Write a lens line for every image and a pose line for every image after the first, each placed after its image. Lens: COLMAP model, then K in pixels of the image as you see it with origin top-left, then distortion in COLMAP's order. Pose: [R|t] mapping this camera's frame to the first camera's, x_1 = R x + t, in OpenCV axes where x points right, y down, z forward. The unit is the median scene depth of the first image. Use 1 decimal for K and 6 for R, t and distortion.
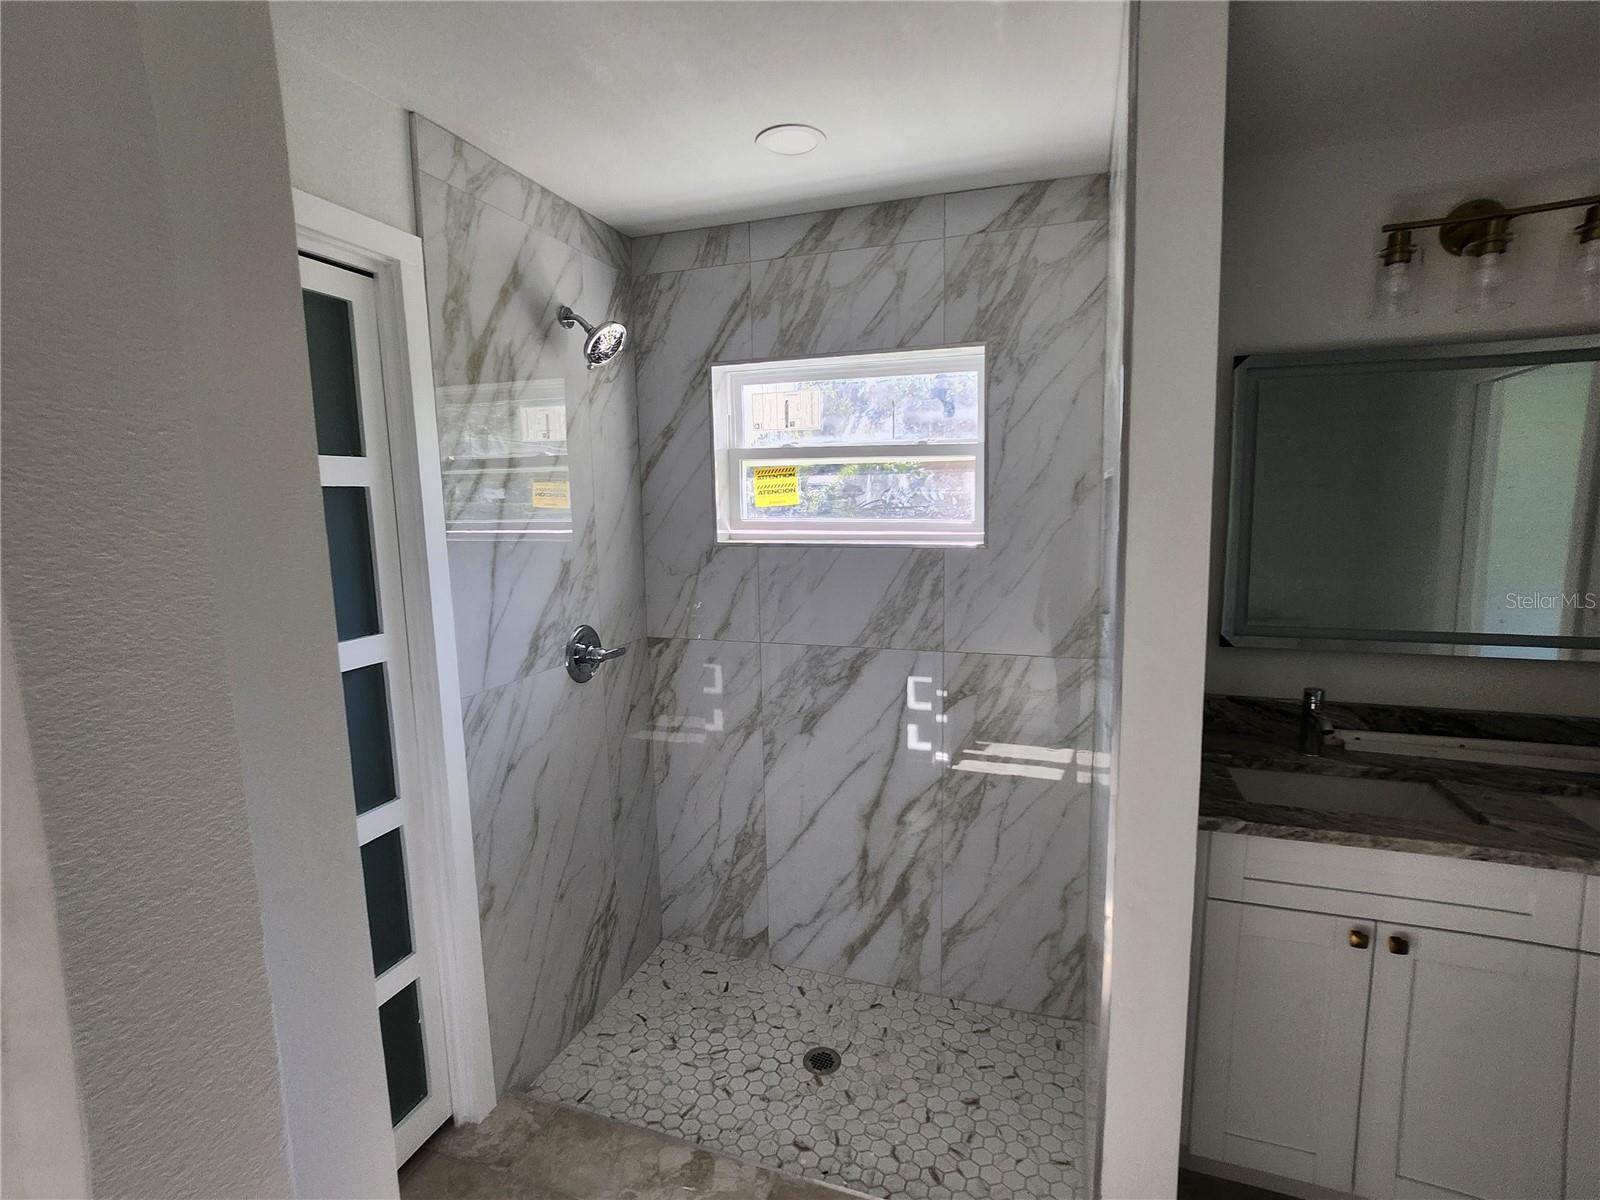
lens RADIAL K [[749.2, 0, 797.0], [0, 749.2, 602.7], [0, 0, 1]] dist [-0.016963, 0.000964]
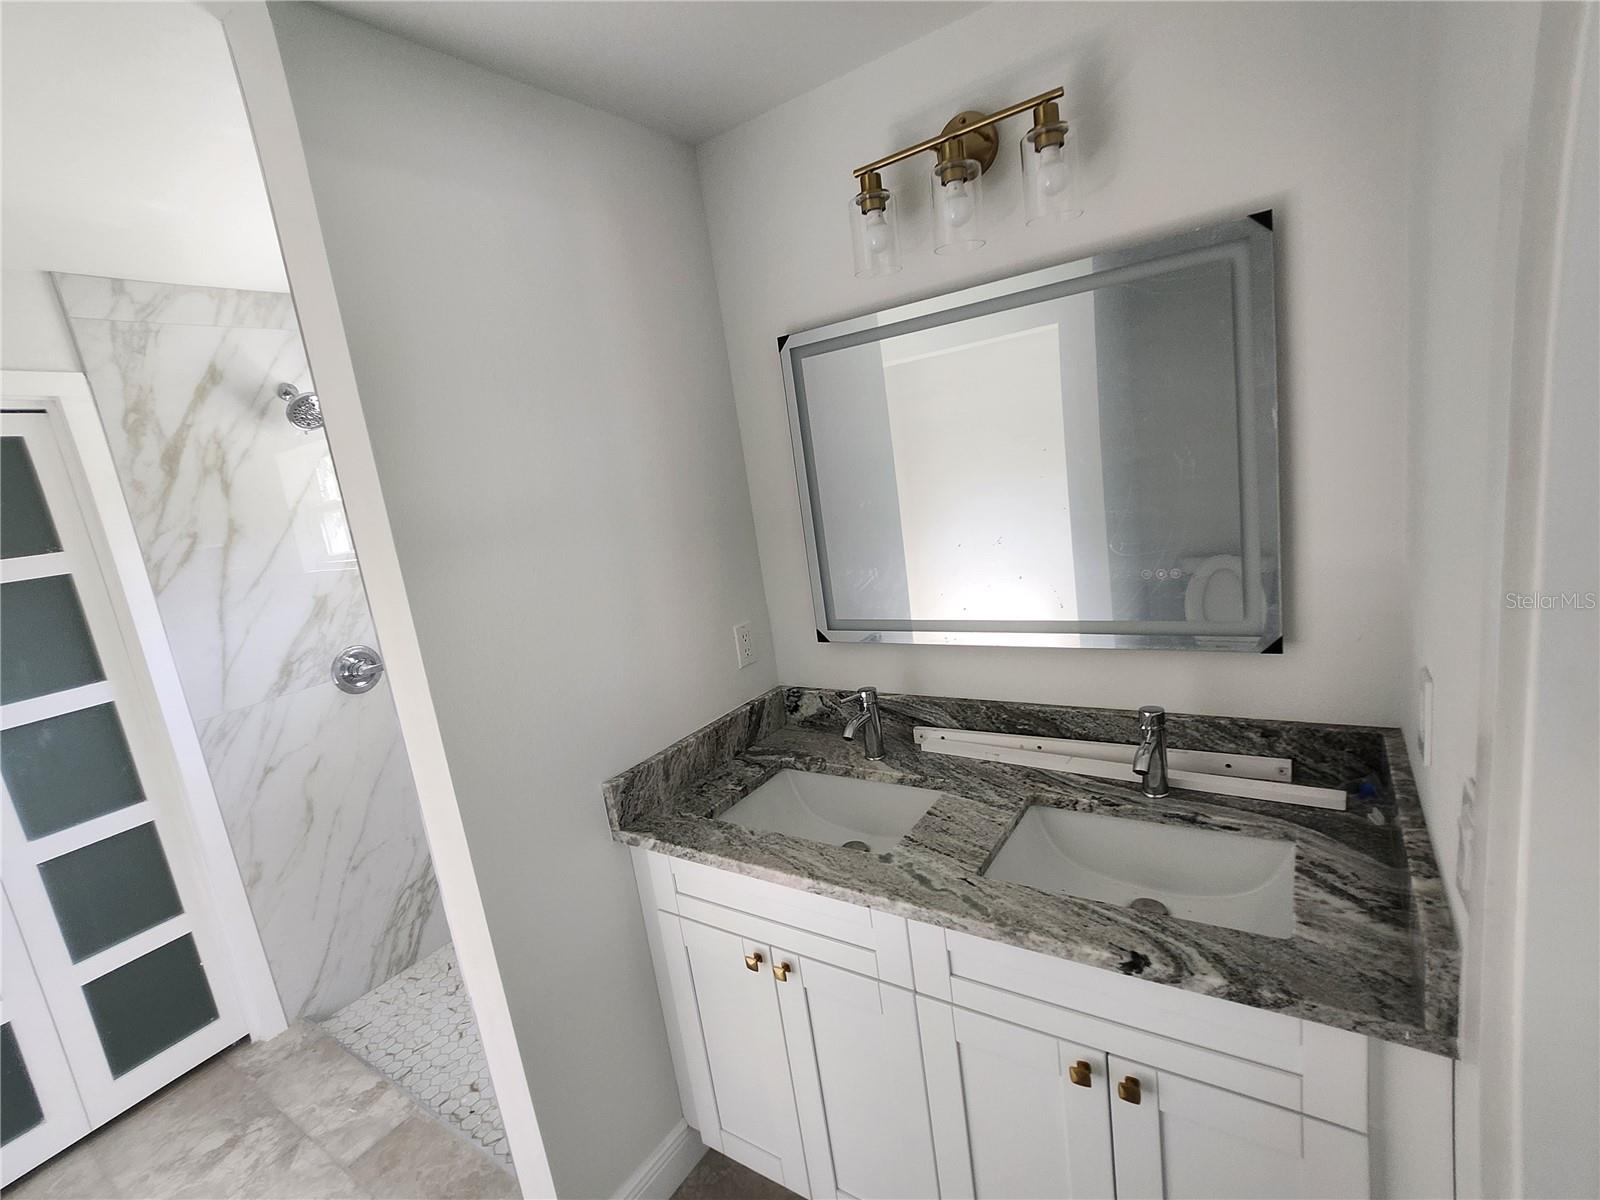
lens RADIAL K [[739.7, 0, 770.2], [0, 739.7, 601.0], [0, 0, 1]] dist [-0.032012, 0.016460]
pose [[0.956080, -0.072626, -0.283964, 0.681045], [0.092542, 0.994056, 0.057345, -0.045992], [0.278112, -0.081105, 0.957119, 0.071399]]
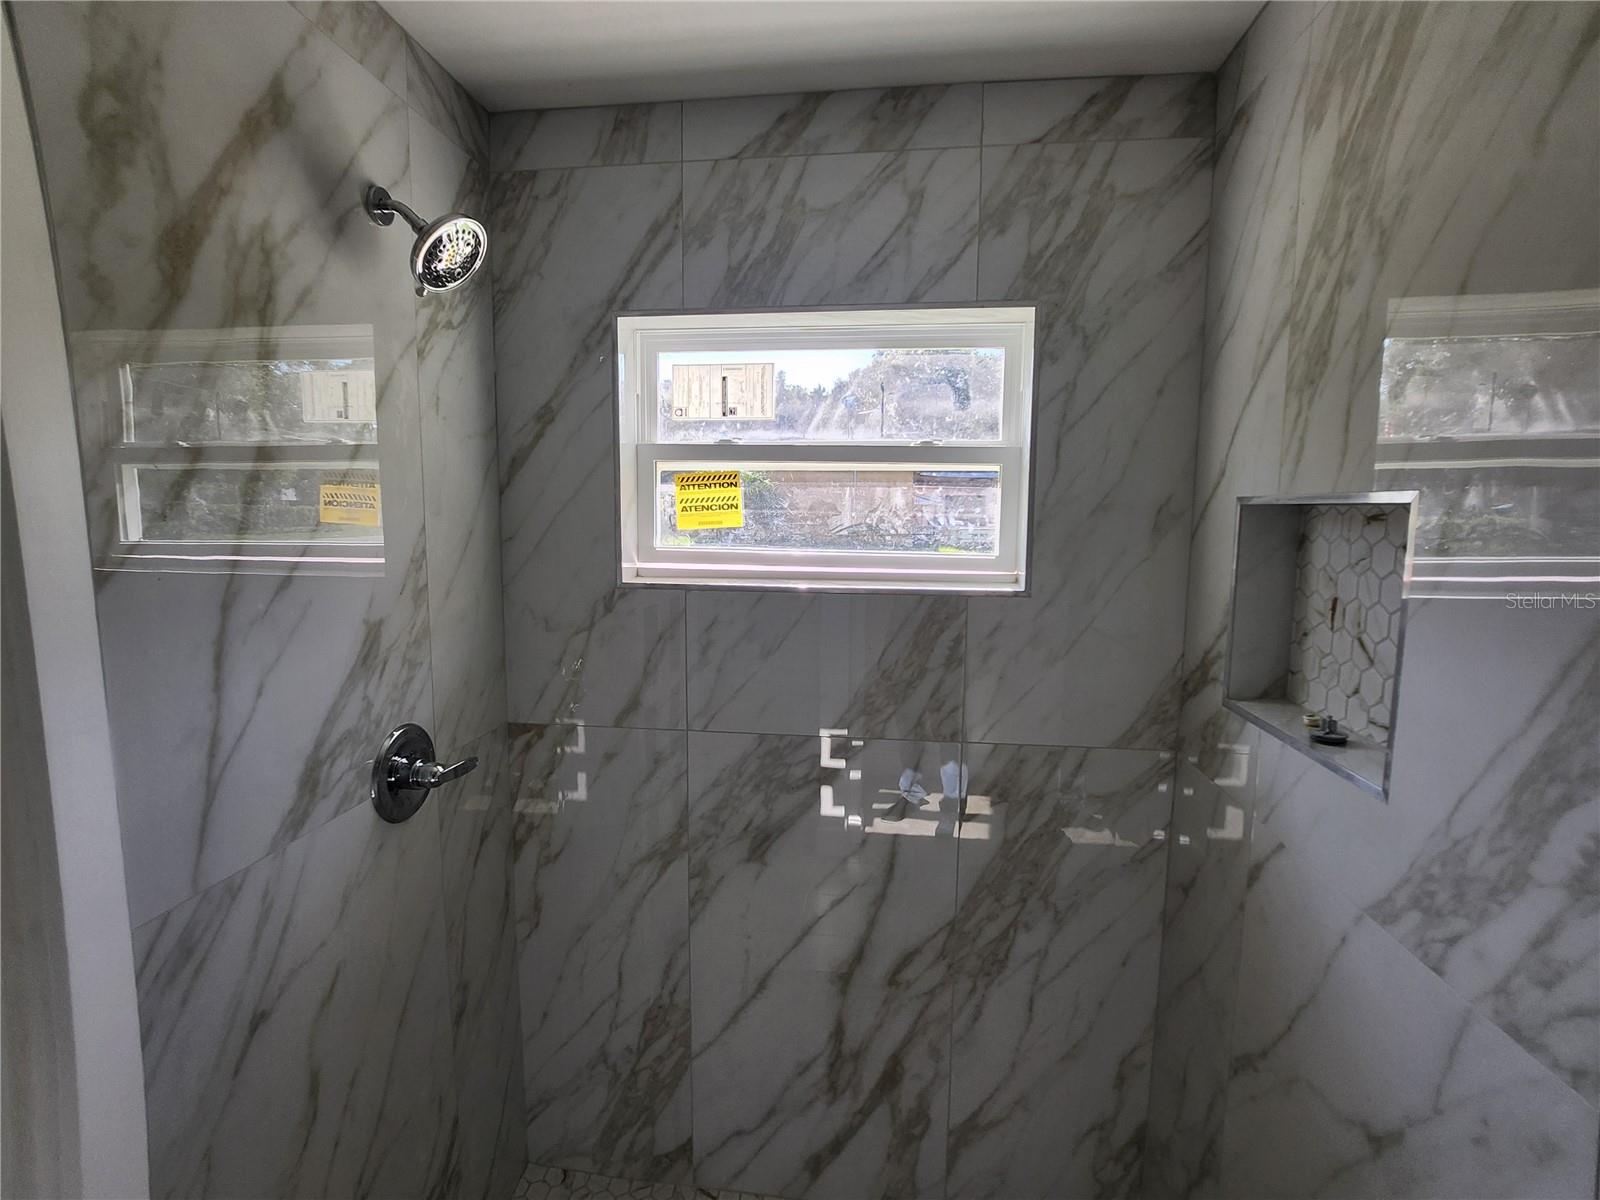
lens RADIAL K [[745.7, 0, 787.8], [0, 745.7, 591.7], [0, 0, 1]] dist [-0.030048, 0.012945]
pose [[0.978286, -0.001242, 0.207256, -0.107173], [0.007370, 0.999558, -0.028800, -0.056554], [-0.207129, 0.029702, 0.977863, 0.351734]]
